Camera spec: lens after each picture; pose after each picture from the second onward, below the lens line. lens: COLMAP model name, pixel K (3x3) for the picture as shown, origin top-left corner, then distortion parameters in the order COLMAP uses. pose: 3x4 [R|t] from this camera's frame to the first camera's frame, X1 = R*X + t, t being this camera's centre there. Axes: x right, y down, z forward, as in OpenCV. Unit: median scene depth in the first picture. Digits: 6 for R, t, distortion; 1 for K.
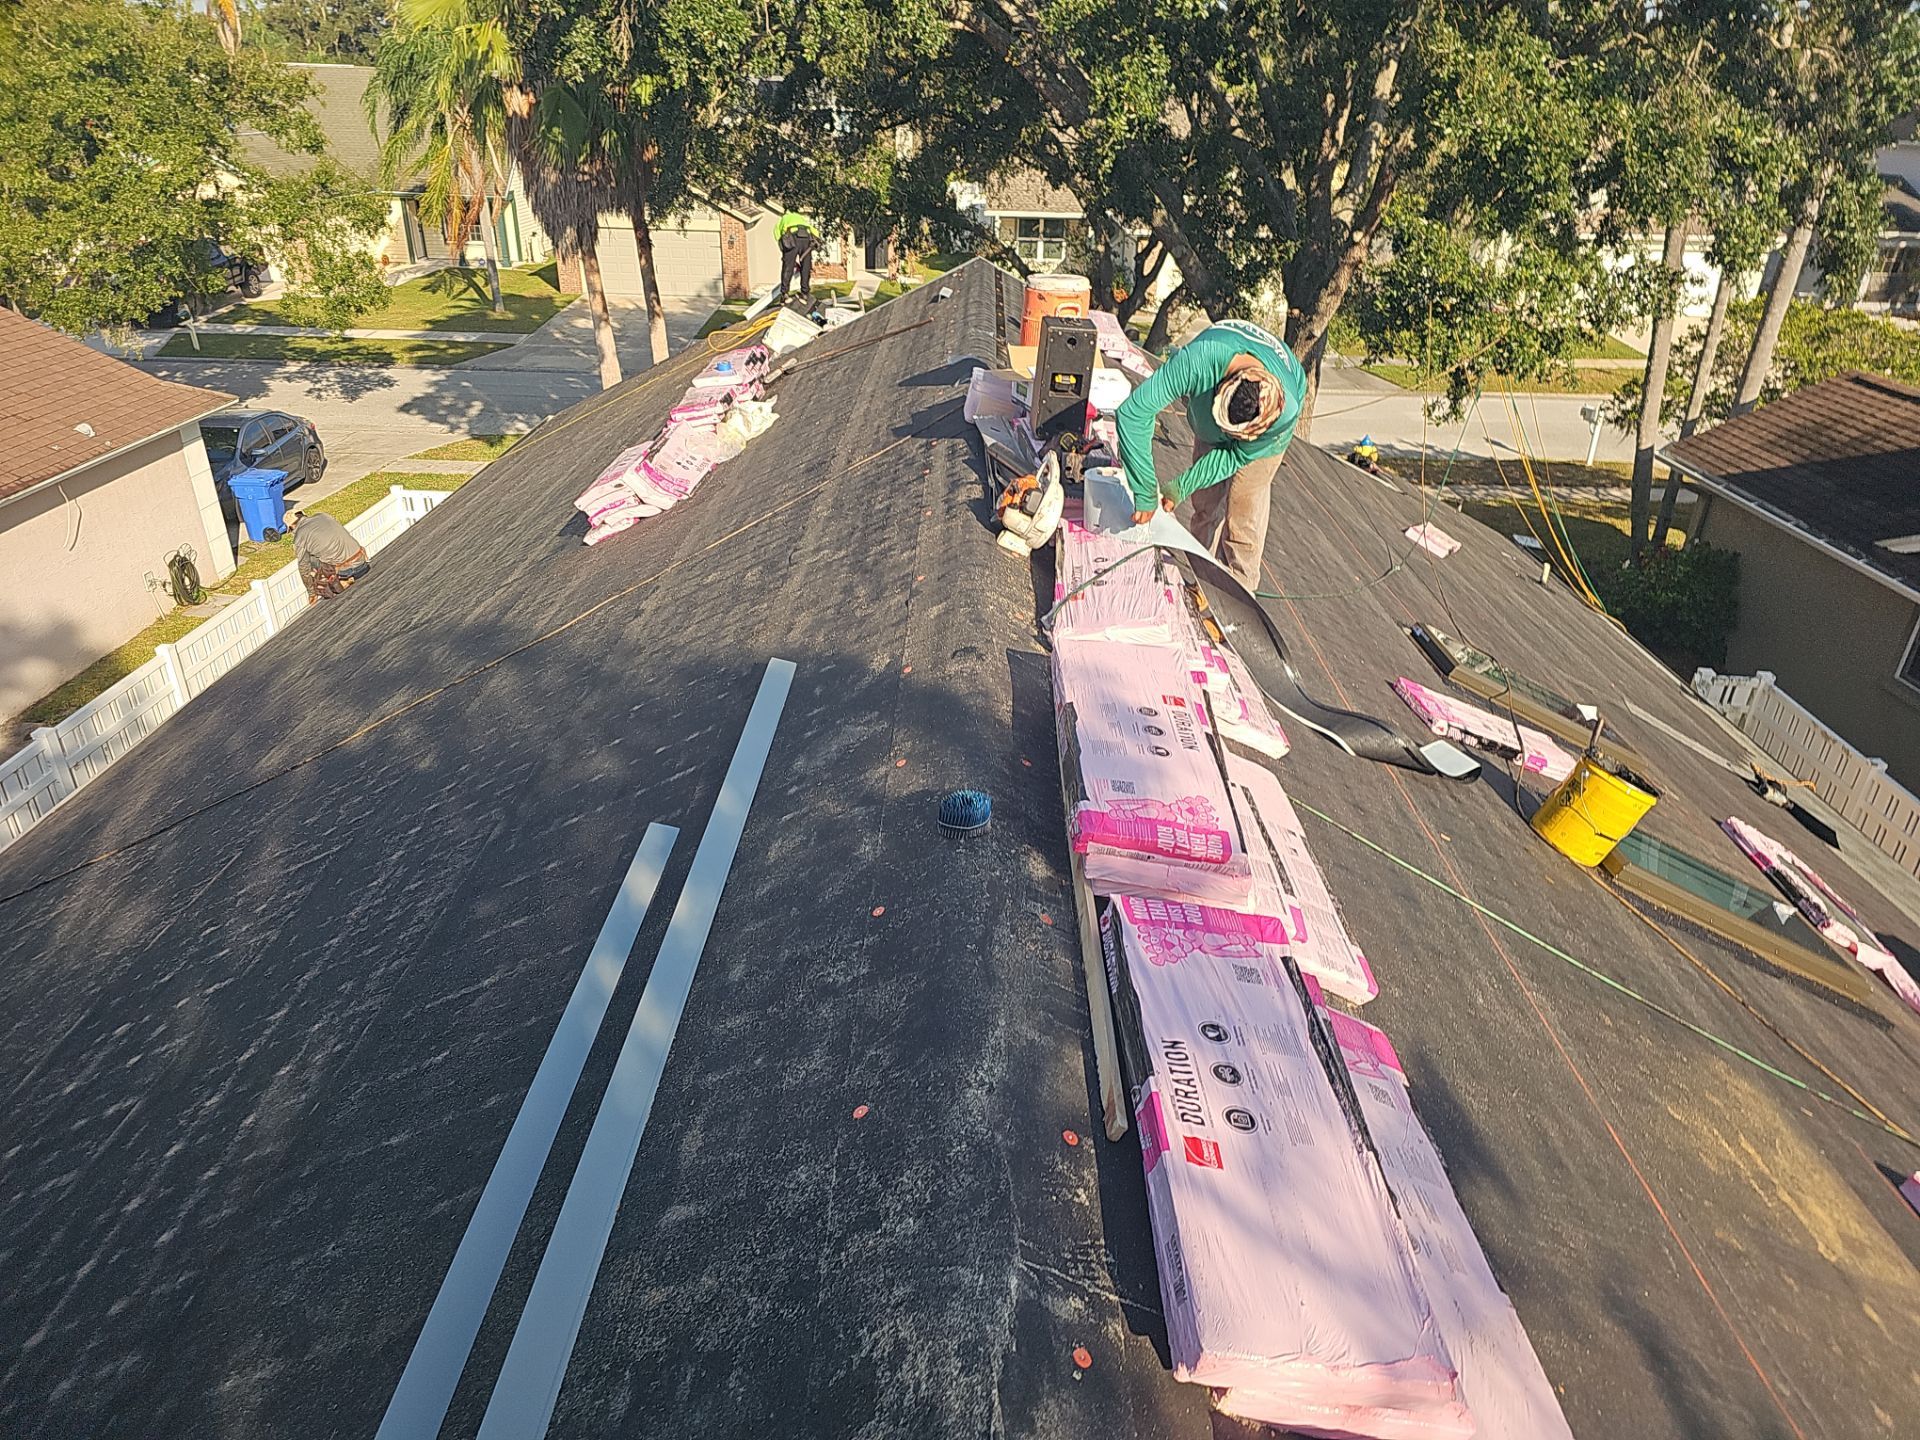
lens RADIAL K [[1295.2, 0, 960.0], [0, 1295.2, 720.0], [0, 0, 1]] dist [0.081140, -0.050990]
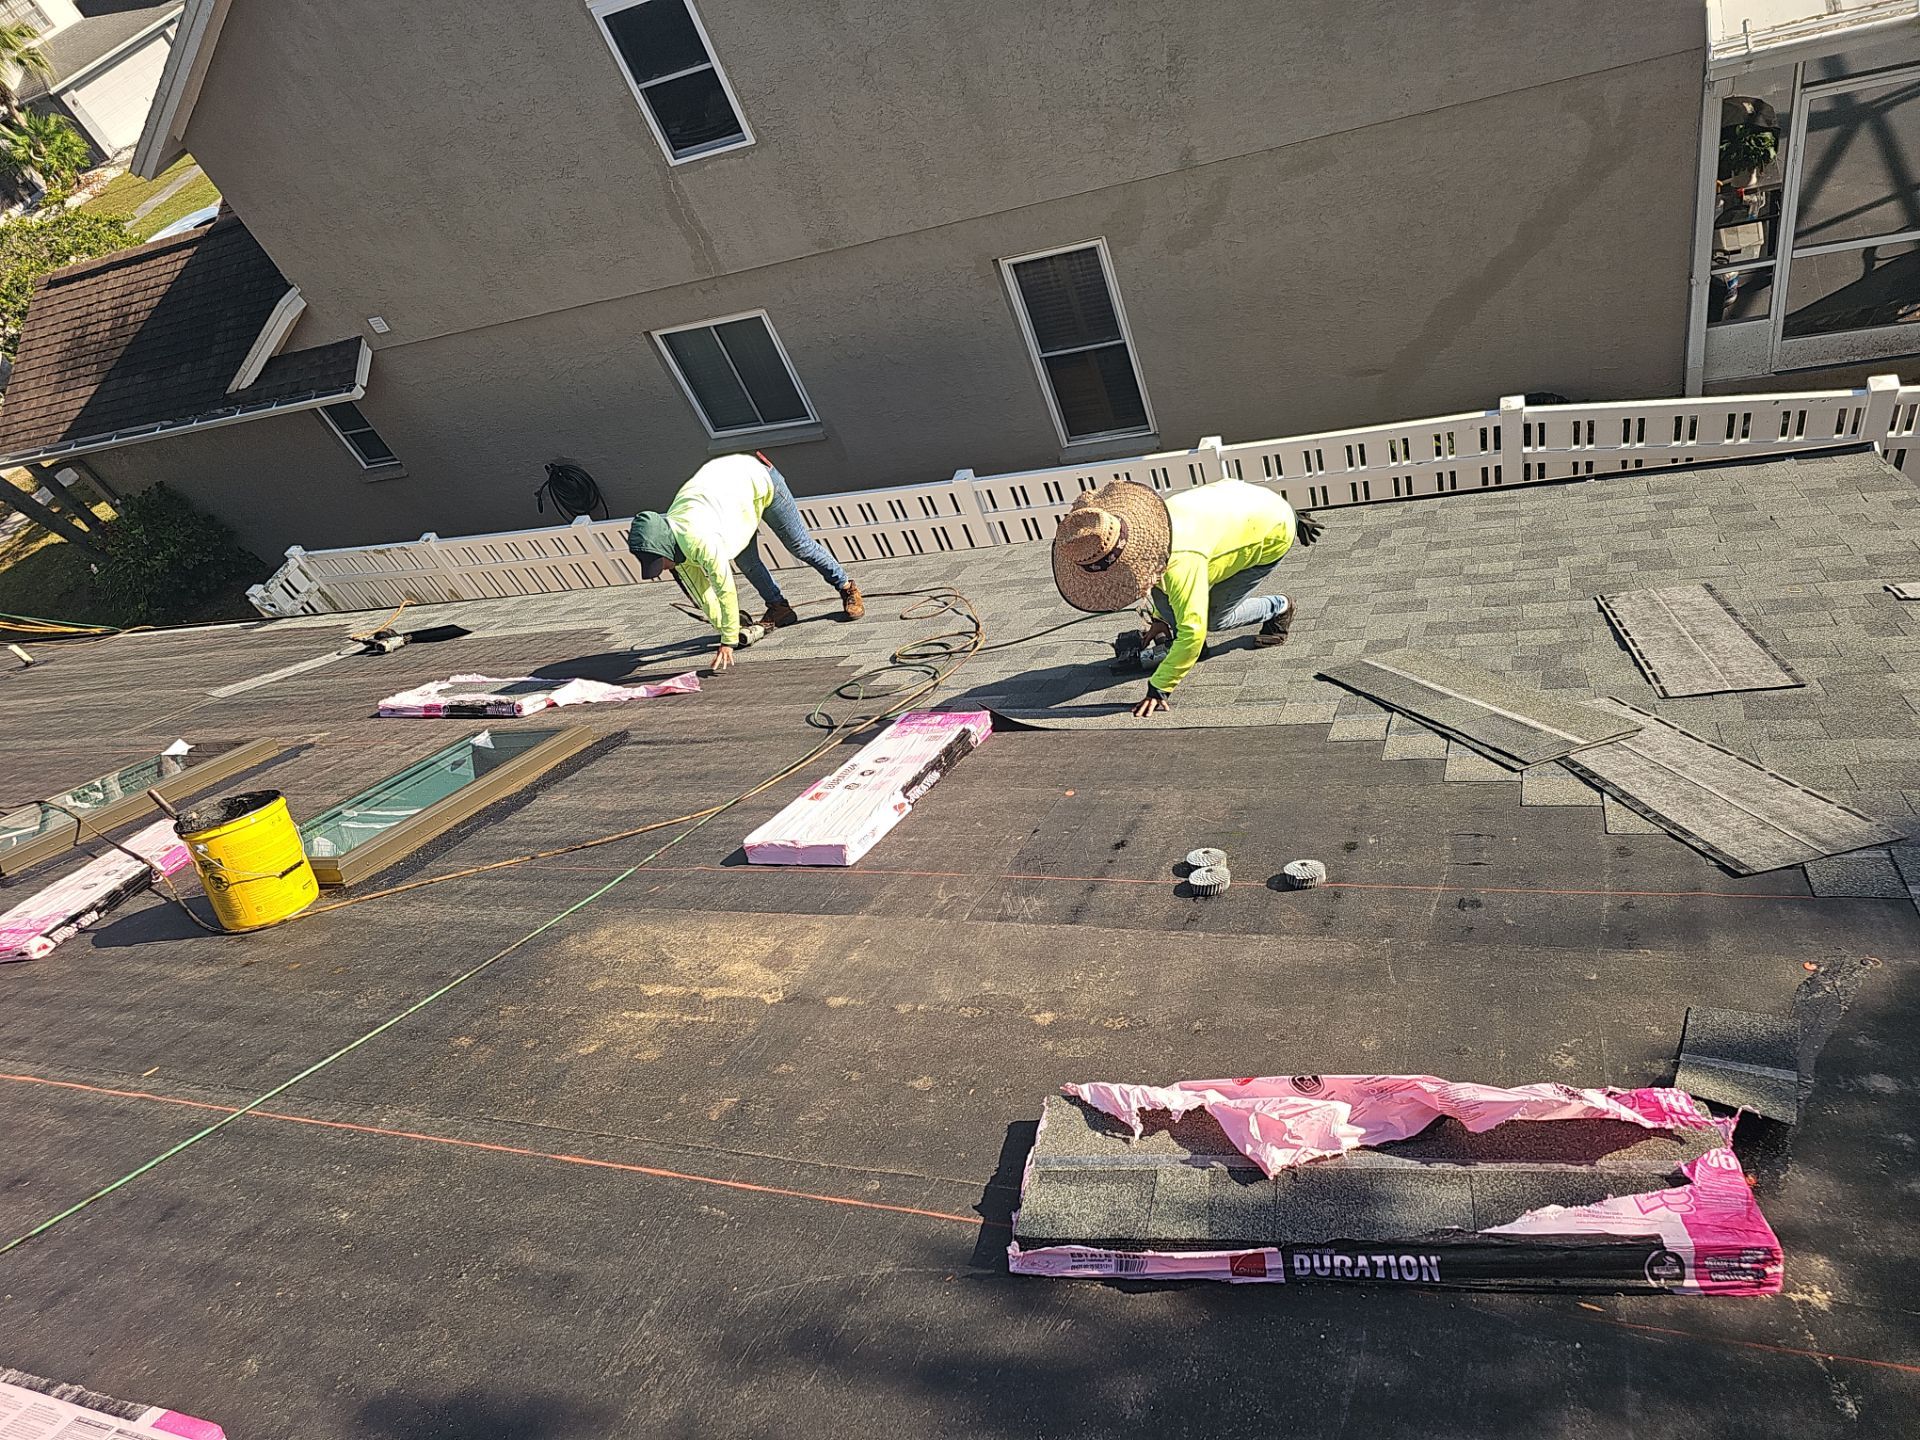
lens RADIAL K [[1295.2, 0, 960.0], [0, 1295.2, 720.0], [0, 0, 1]] dist [0.081140, -0.050990]
pose [[0.266812, -0.759161, 0.593705, 0.144762], [0.721457, 0.565784, 0.399234, 0.006906], [-0.638992, 0.321812, 0.698660, 0.103621]]
